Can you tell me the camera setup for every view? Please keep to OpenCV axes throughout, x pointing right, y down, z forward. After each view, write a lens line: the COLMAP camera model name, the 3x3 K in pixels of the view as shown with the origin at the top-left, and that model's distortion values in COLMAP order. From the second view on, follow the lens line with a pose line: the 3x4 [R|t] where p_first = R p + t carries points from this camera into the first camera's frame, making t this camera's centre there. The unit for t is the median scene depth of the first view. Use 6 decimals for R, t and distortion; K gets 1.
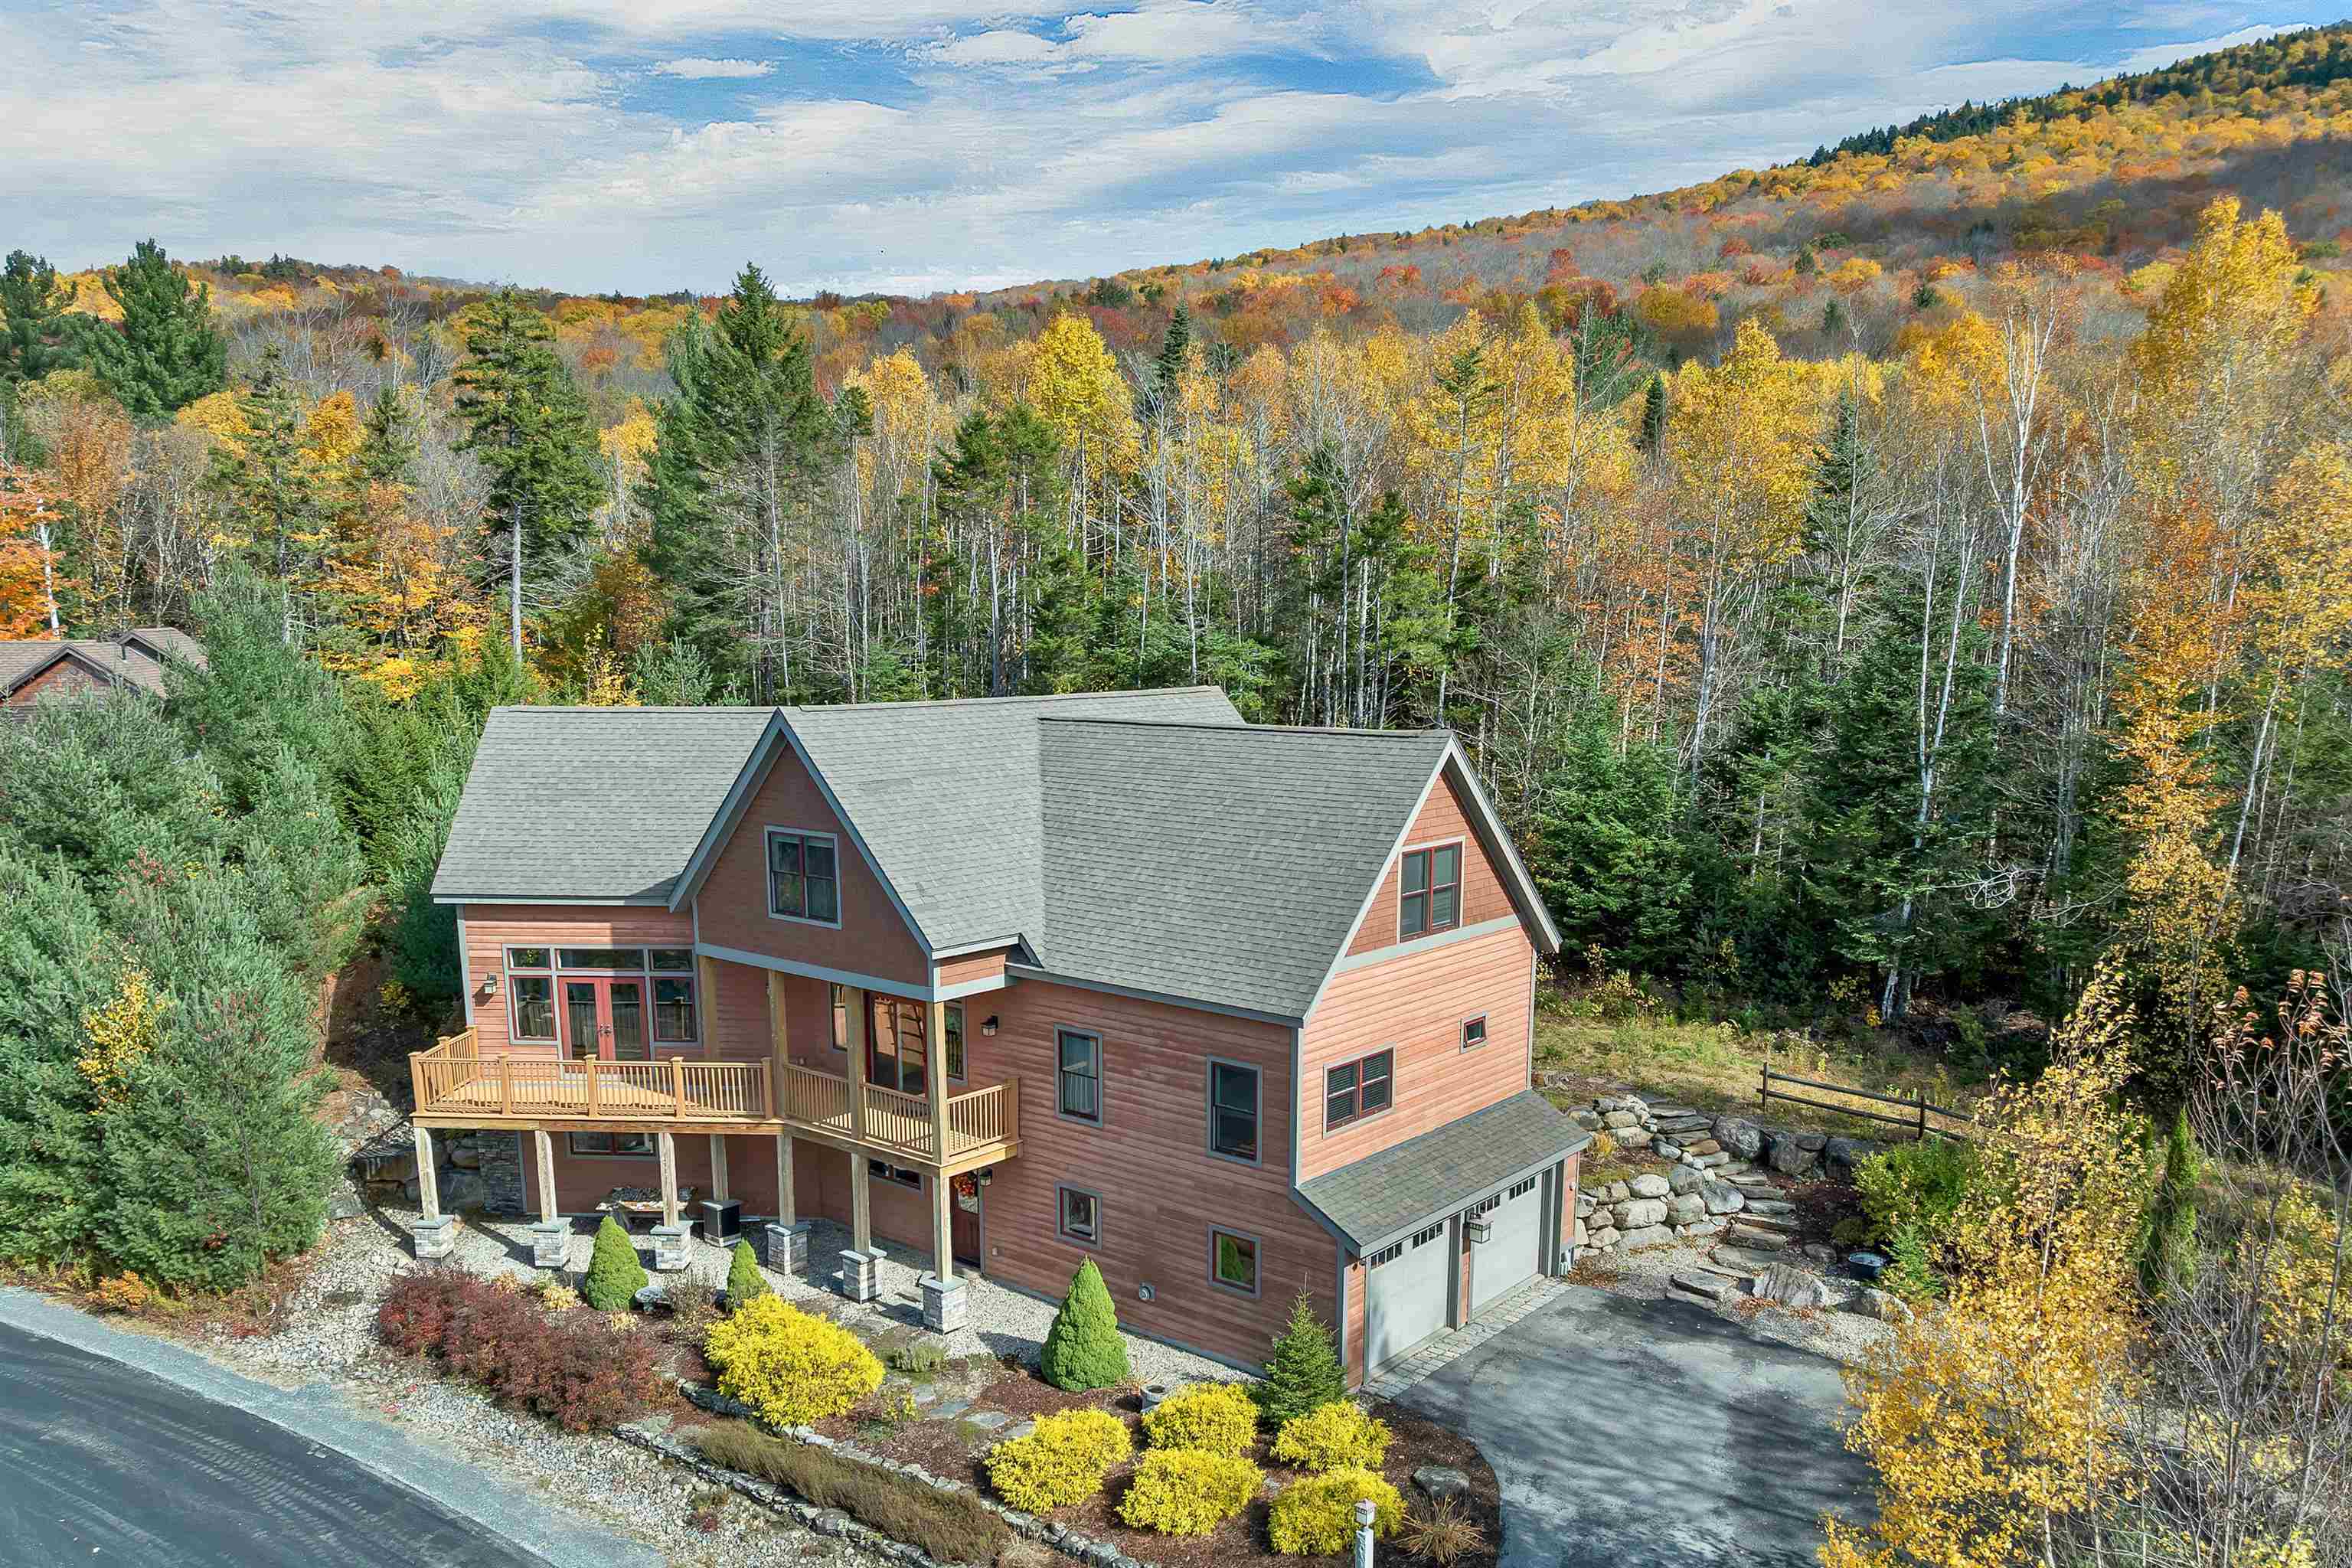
lens RADIAL K [[1733.1, 0, 1172.1], [0, 1733.1, 1027.6], [0, 0, 1]] dist [-0.030946, 0.000507]
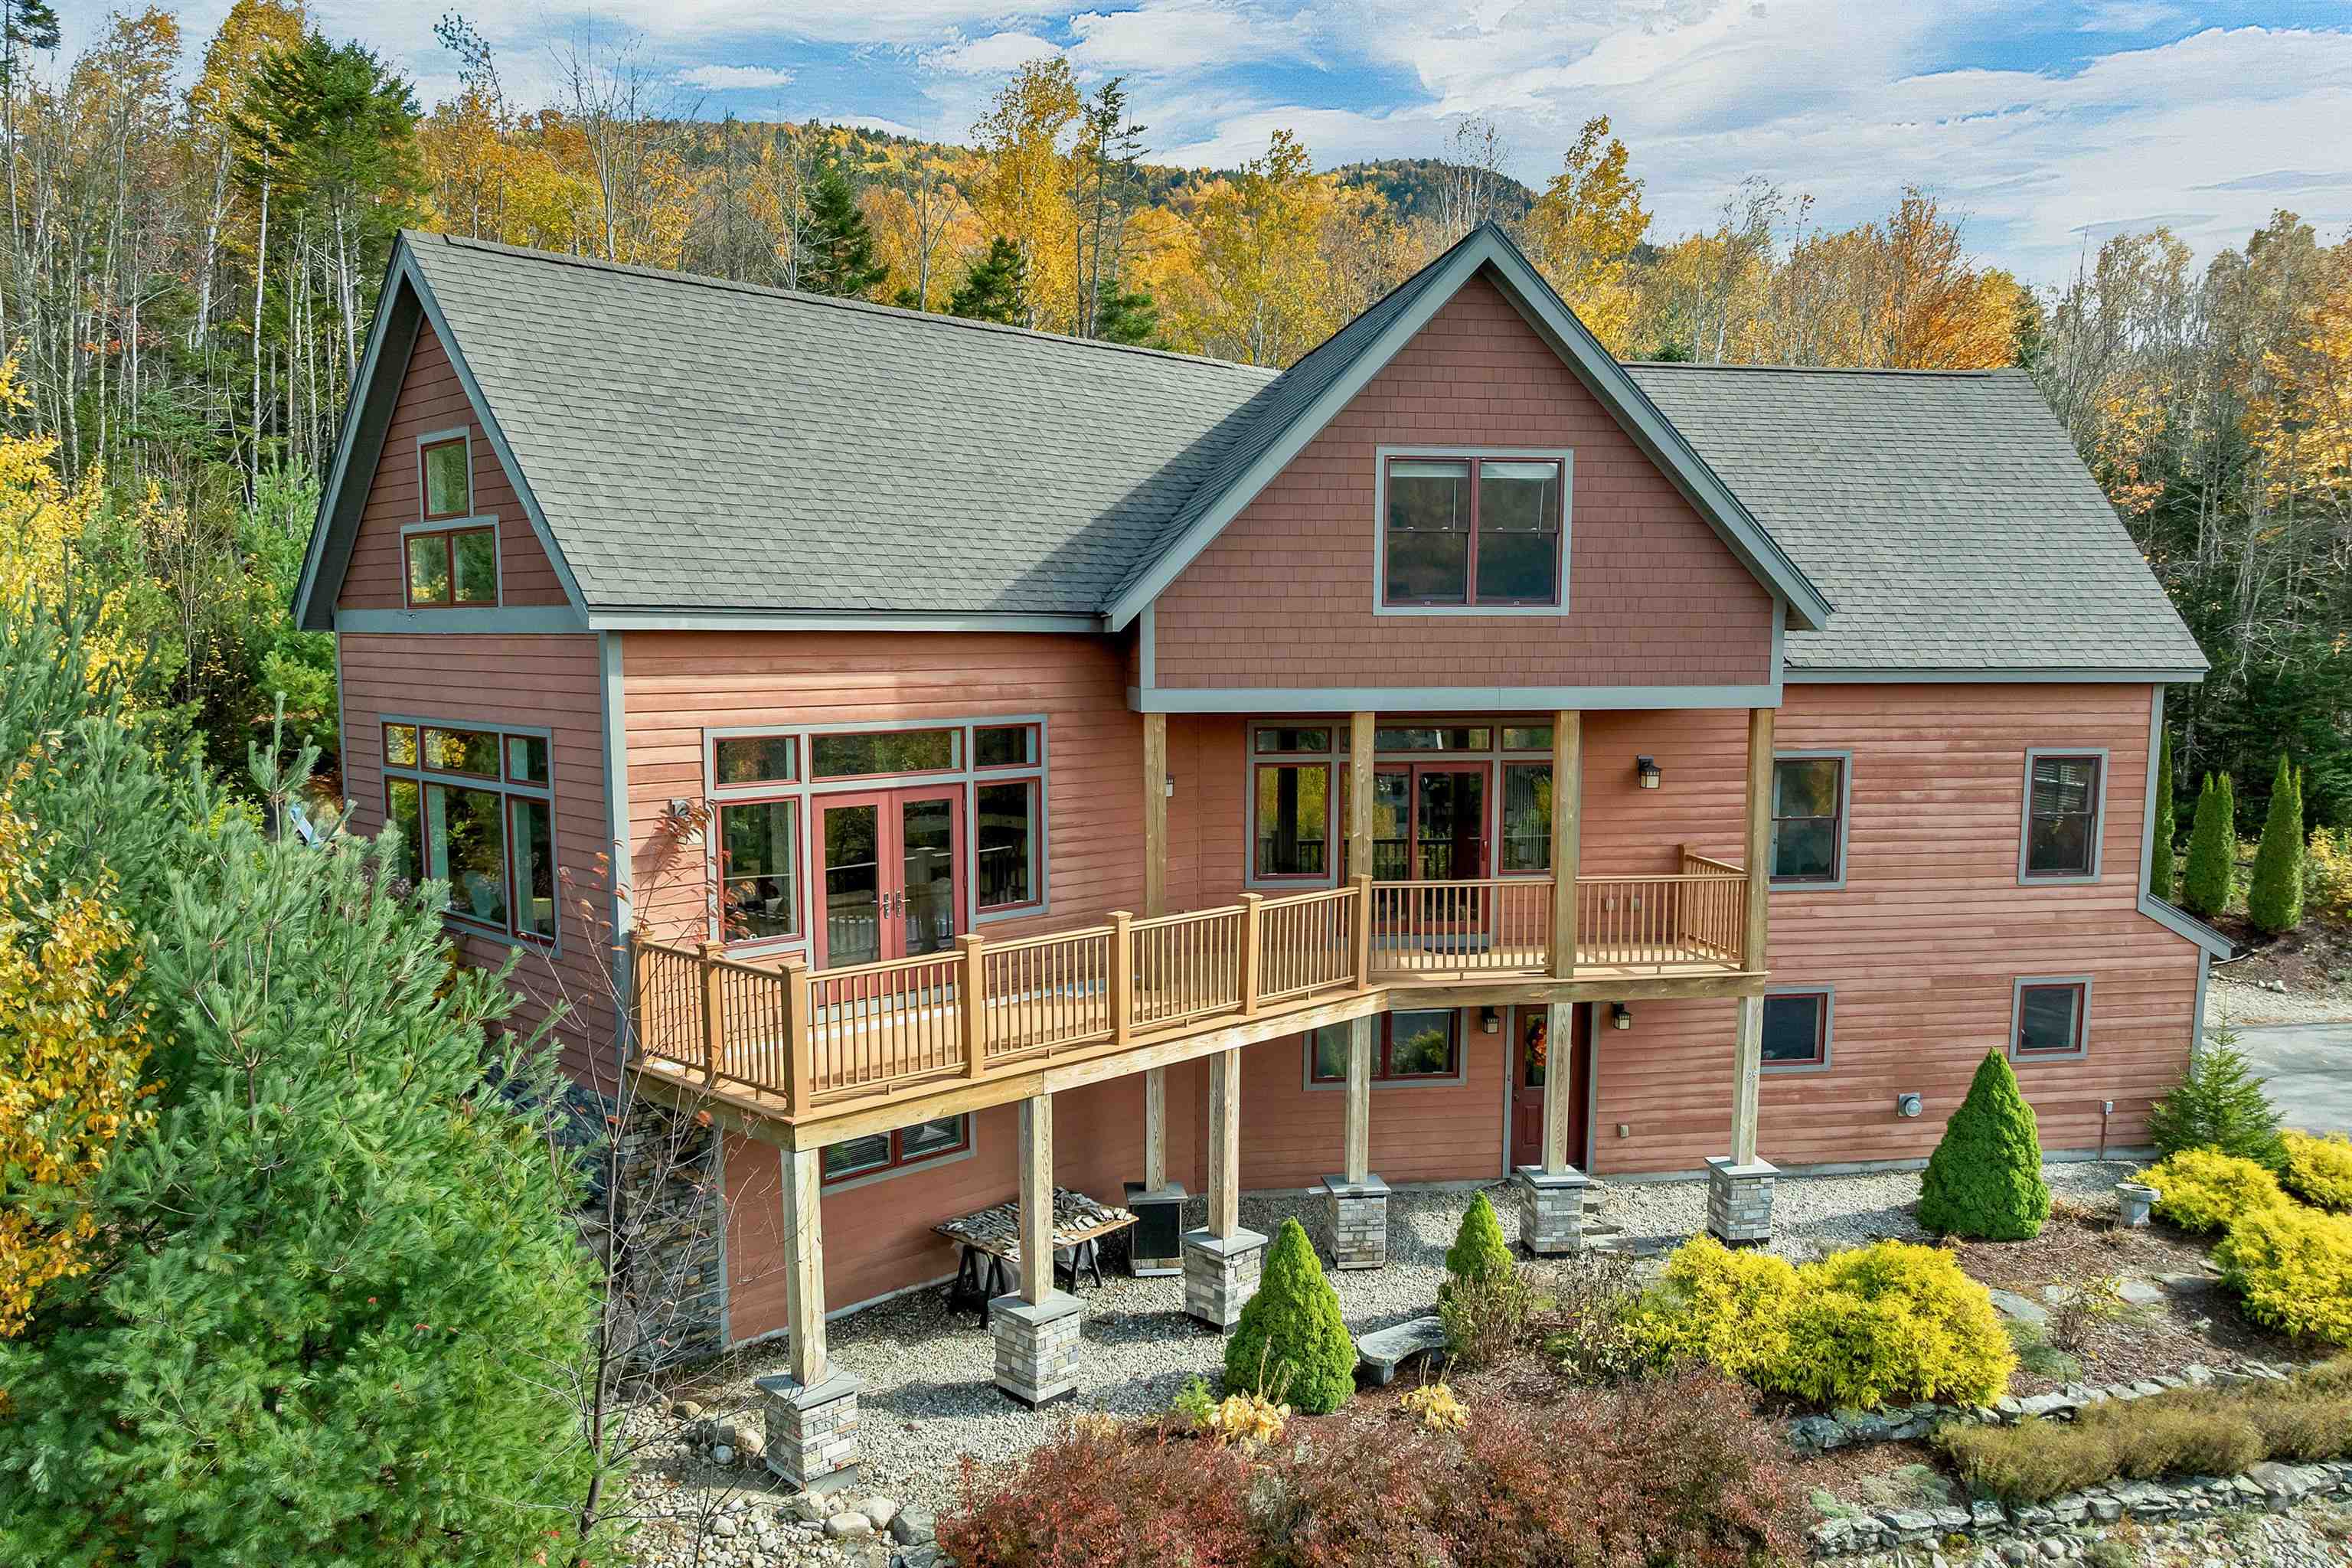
lens RADIAL K [[1739.5, 0, 1184.0], [0, 1739.5, 873.0], [0, 0, 1]] dist [-0.034182, -0.002629]
pose [[0.662001, -0.100699, 0.742708, -0.686262], [0.171914, 0.984915, -0.019694, 0.018048], [-0.729521, 0.140720, 0.669326, 0.672467]]
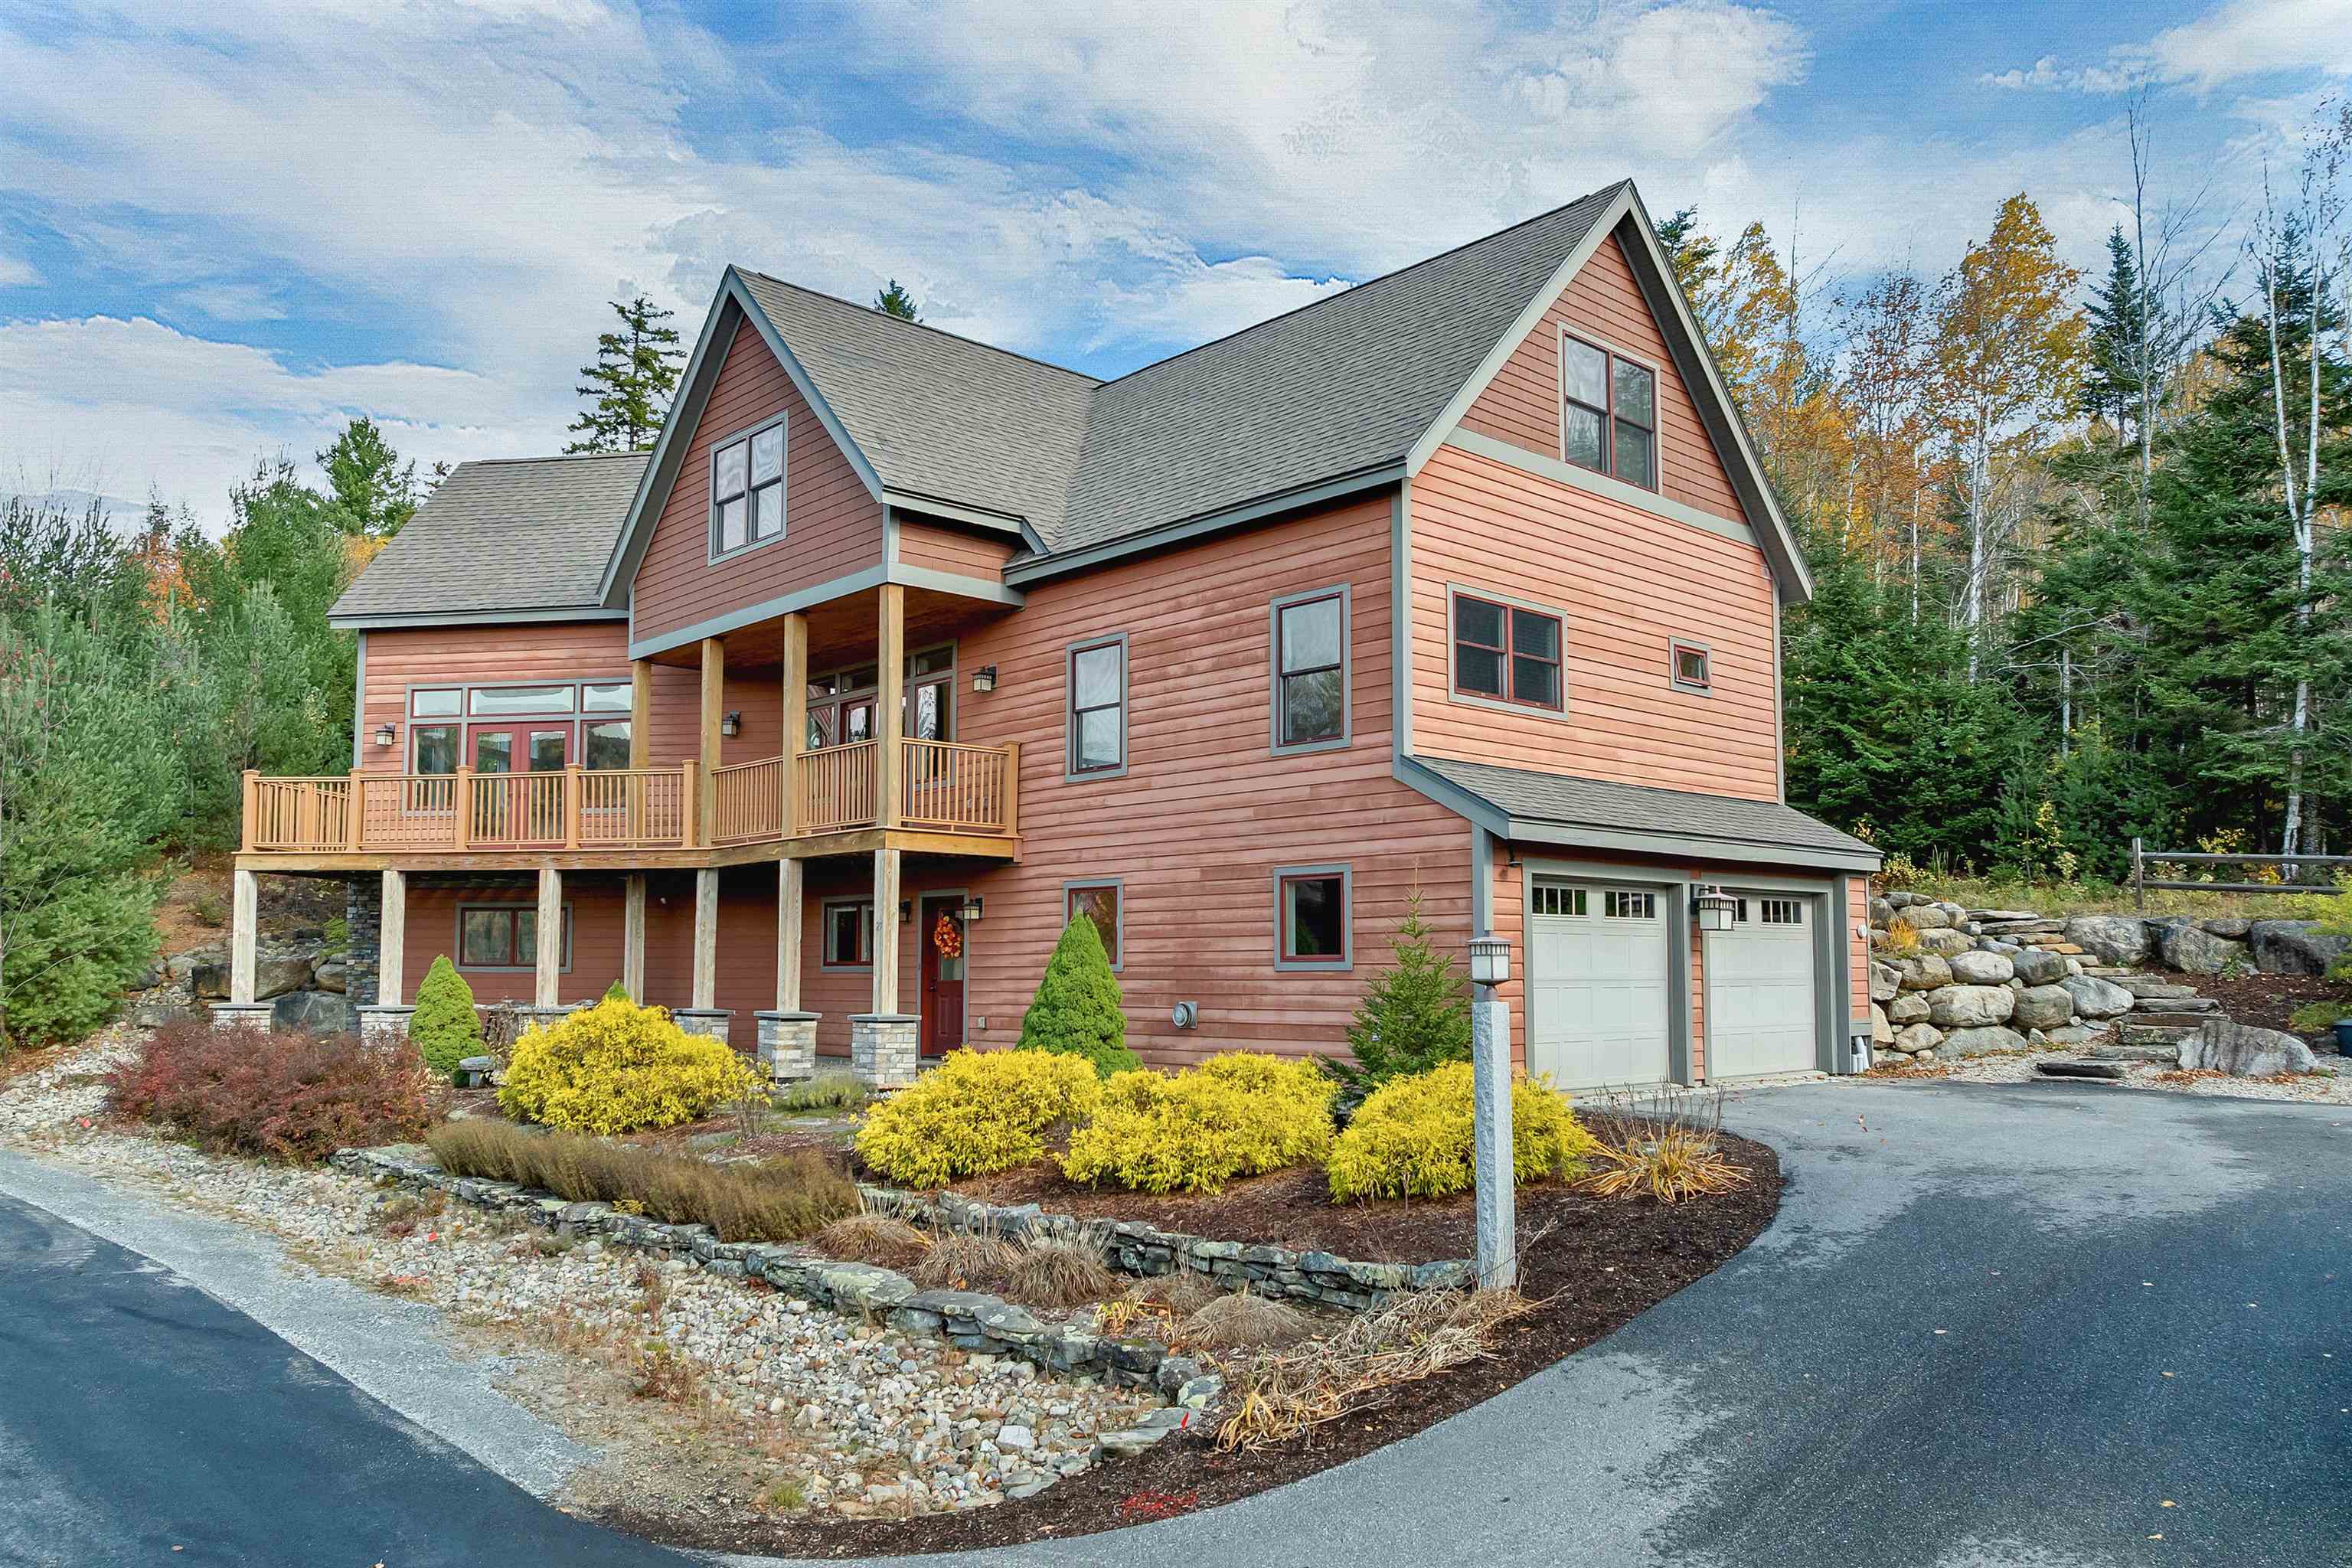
lens RADIAL K [[1739.5, 0, 1184.0], [0, 1739.5, 873.0], [0, 0, 1]] dist [-0.034182, -0.002629]
pose [[0.992913, -0.004670, -0.118756, 0.056576], [-0.029788, 0.957555, -0.286709, 0.265412], [0.115054, 0.288214, 0.950629, 0.348208]]
